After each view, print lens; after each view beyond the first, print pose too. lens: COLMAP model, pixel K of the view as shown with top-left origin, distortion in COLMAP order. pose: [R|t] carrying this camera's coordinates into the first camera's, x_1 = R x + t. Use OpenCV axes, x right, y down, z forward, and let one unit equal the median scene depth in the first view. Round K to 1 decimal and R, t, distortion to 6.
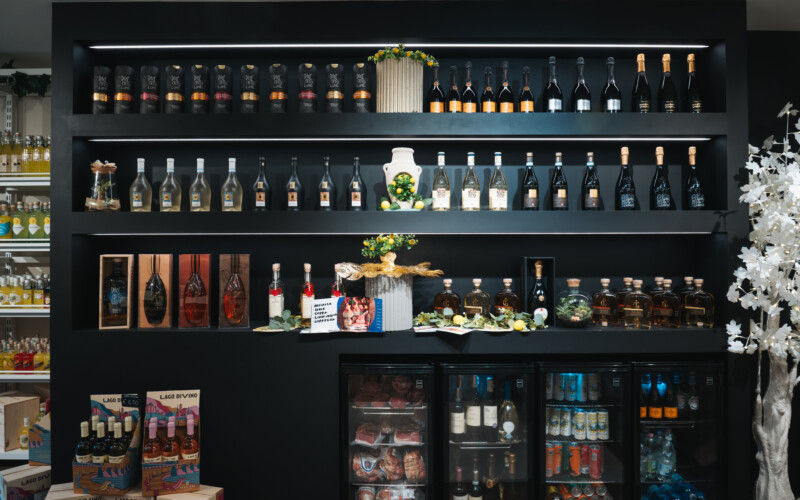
lens RADIAL K [[566.7, 0, 395.3], [0, 566.7, 231.2], [0, 0, 1]] dist [-0.029188, 0.001149]
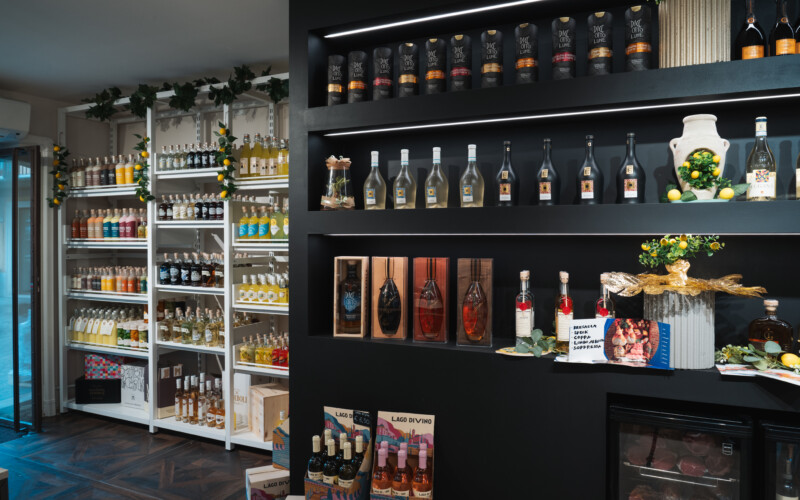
lens RADIAL K [[566.7, 0, 395.3], [0, 566.7, 231.2], [0, 0, 1]] dist [-0.029188, 0.001149]
pose [[0.905340, -0.001317, -0.424685, -0.034318], [0.000408, 0.999997, -0.002232, 0.001901], [0.424686, 0.001848, 0.905339, 0.190741]]
